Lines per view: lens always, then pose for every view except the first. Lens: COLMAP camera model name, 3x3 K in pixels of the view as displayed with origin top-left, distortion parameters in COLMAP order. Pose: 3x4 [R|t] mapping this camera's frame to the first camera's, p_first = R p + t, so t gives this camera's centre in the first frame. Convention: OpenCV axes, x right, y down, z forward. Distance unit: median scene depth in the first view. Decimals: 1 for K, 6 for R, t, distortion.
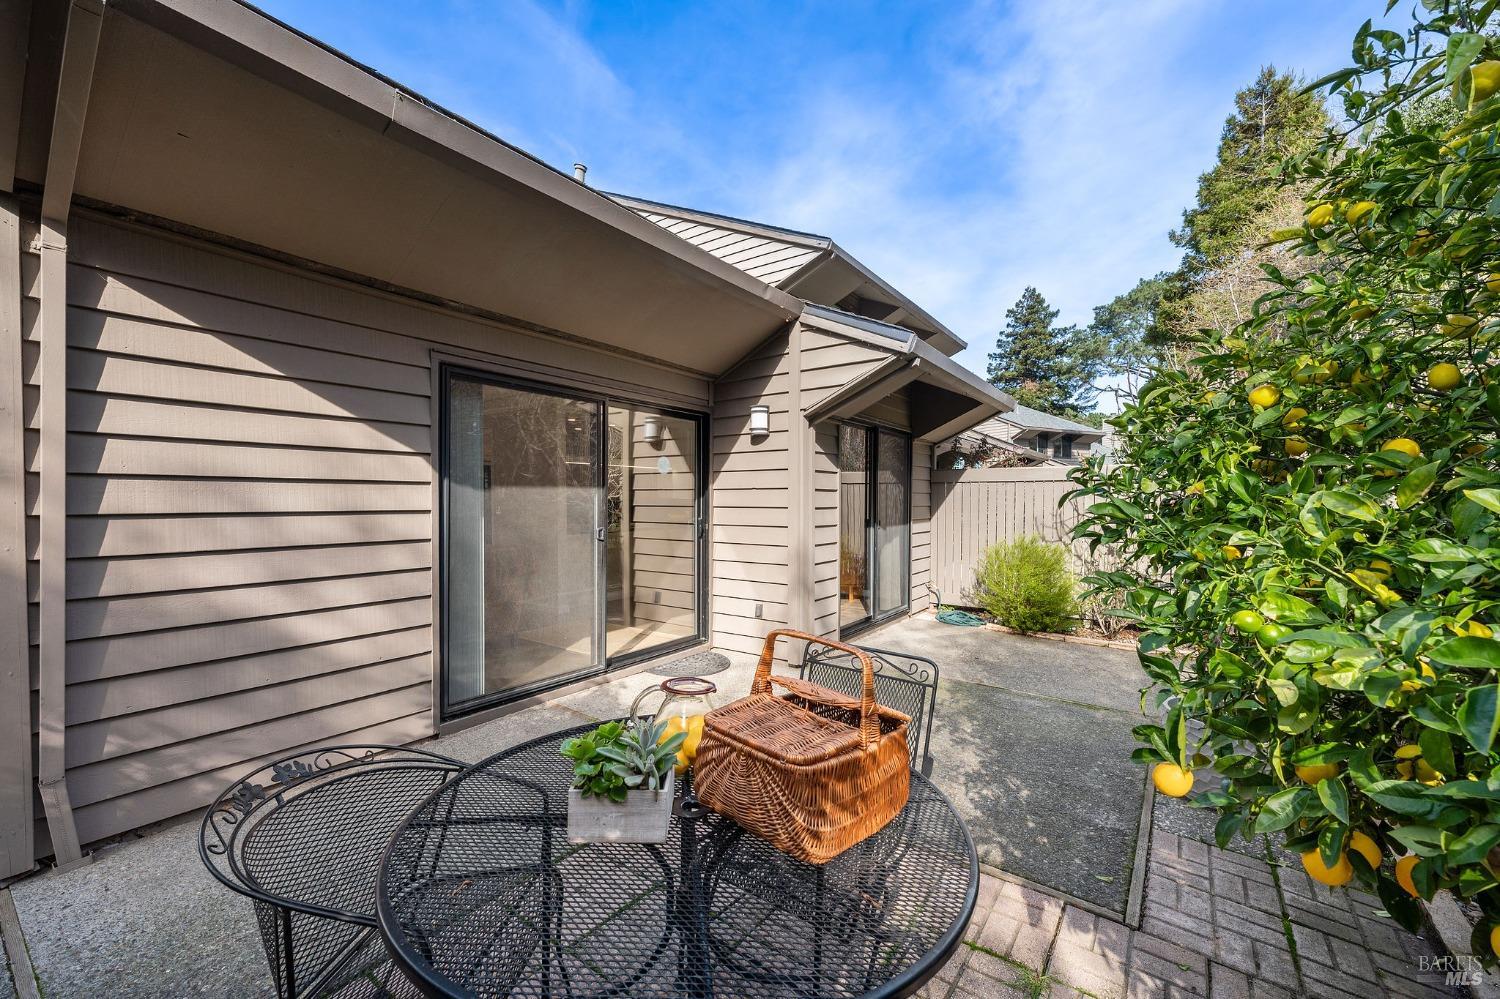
lens RADIAL K [[599.3, 0, 753.1], [0, 599.3, 509.0], [0, 0, 1]] dist [-0.000926, 0.000323]
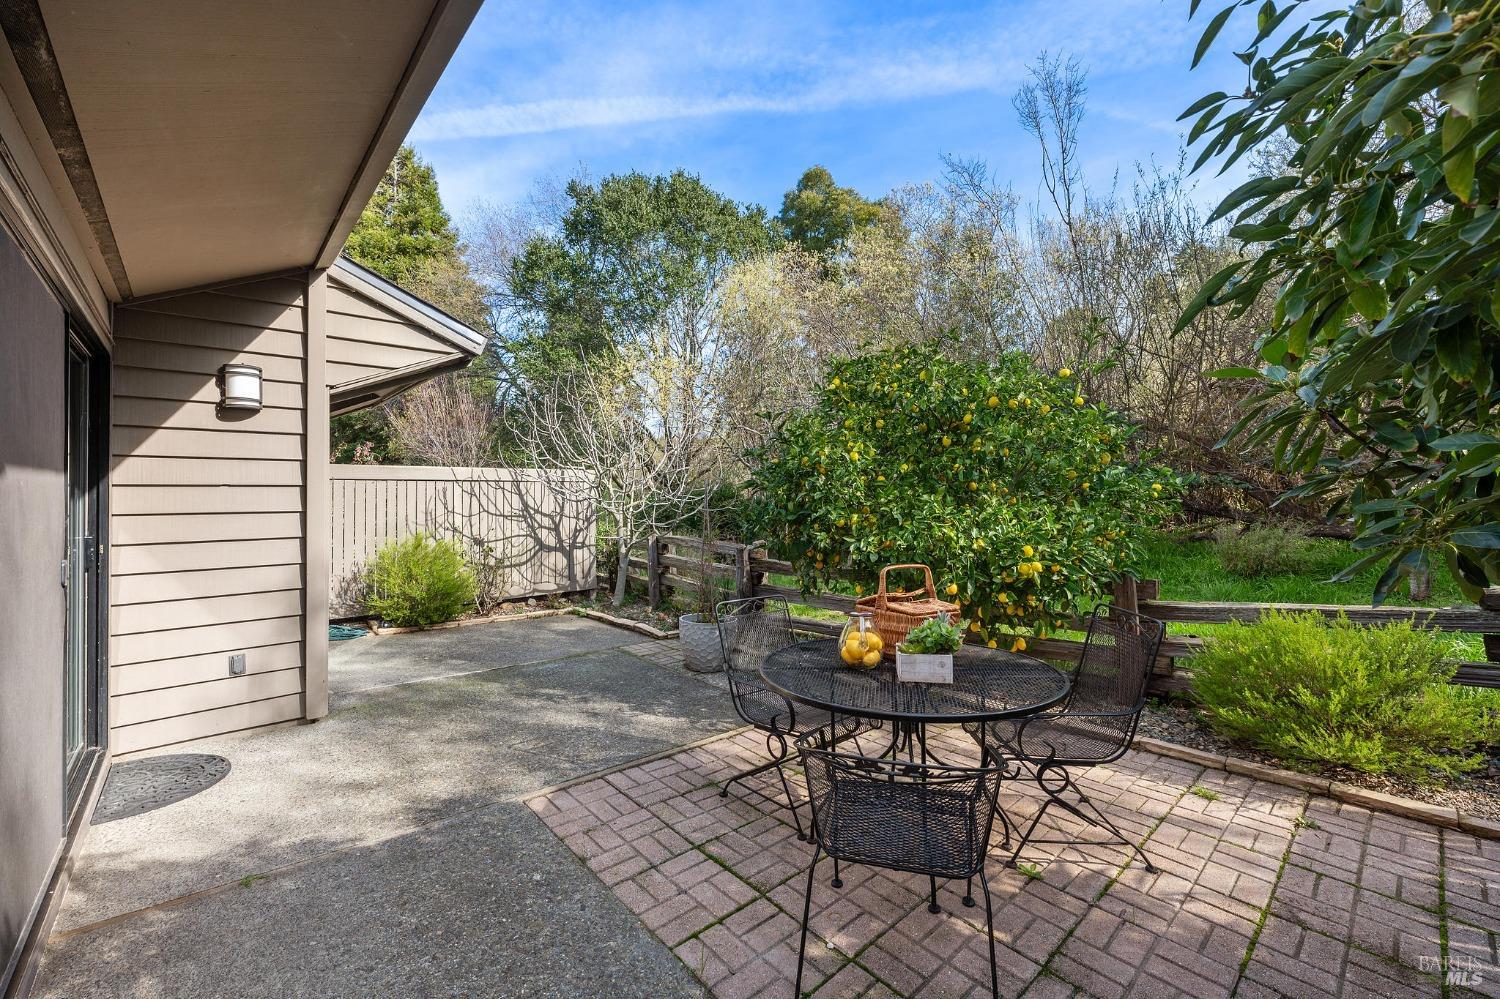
lens RADIAL K [[593.6, 0, 754.3], [0, 593.6, 492.8], [0, 0, 1]] dist [0.000516, 0.000191]
pose [[0.214443, 0.003889, 0.976729, -0.546148], [0.018278, 0.999801, -0.007993, -0.009839], [-0.976566, 0.019567, 0.214329, 0.289057]]
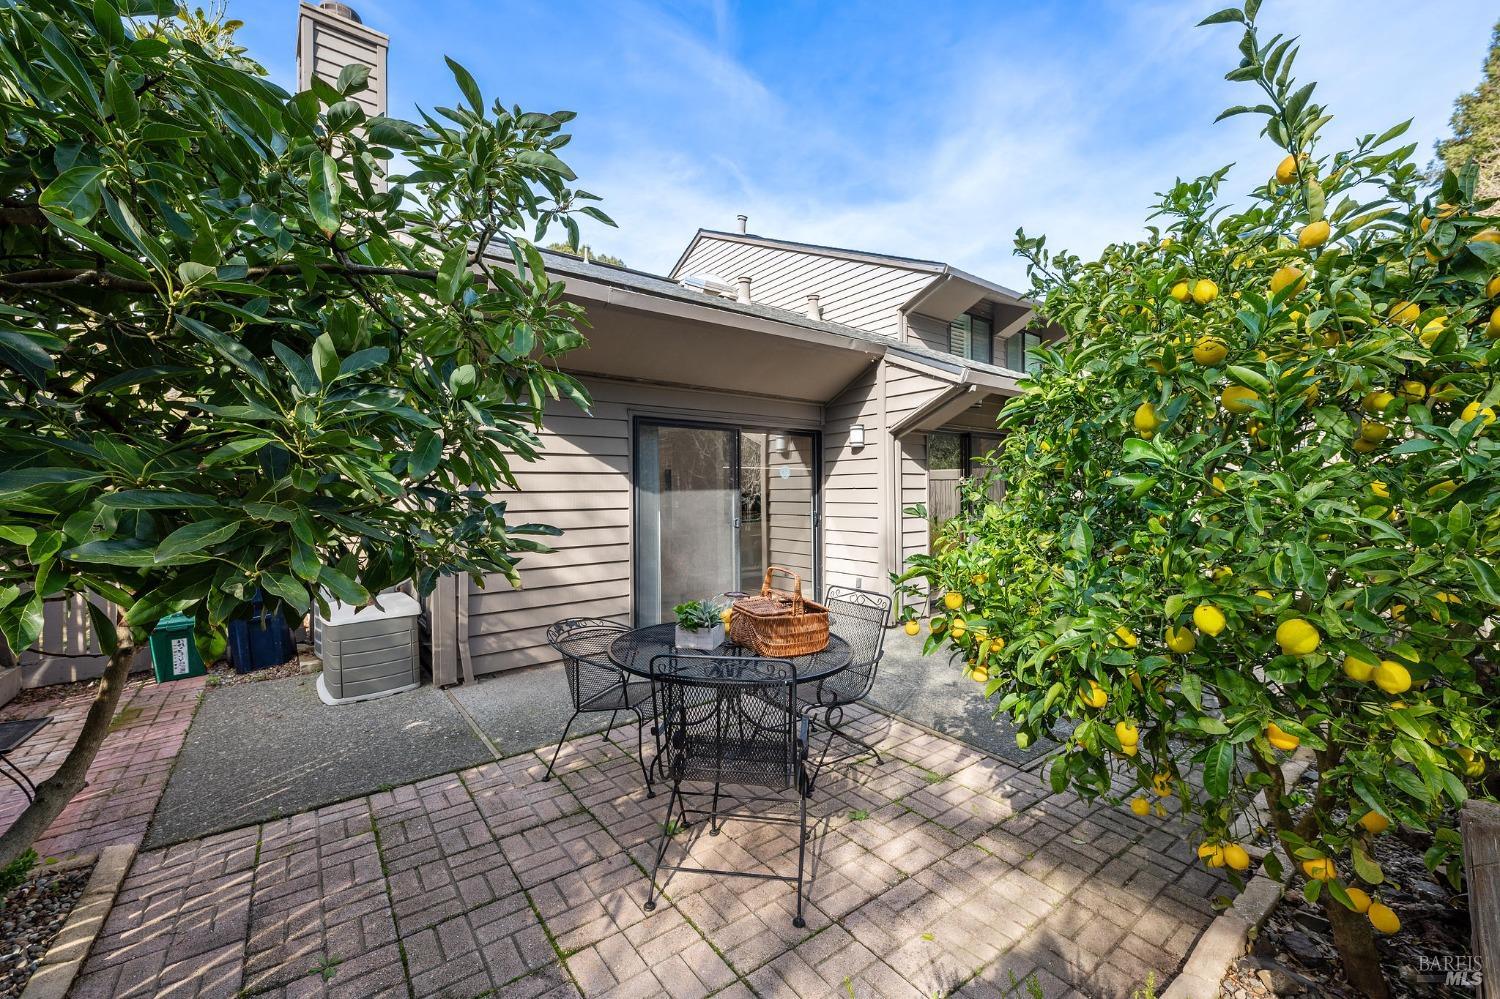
lens RADIAL K [[593.6, 0, 754.3], [0, 593.6, 492.8], [0, 0, 1]] dist [0.000516, 0.000191]
pose [[0.957718, -0.010046, -0.287535, 0.171159], [0.006827, 0.999902, -0.012195, -0.010844], [0.287629, 0.009716, 0.957693, -0.301709]]
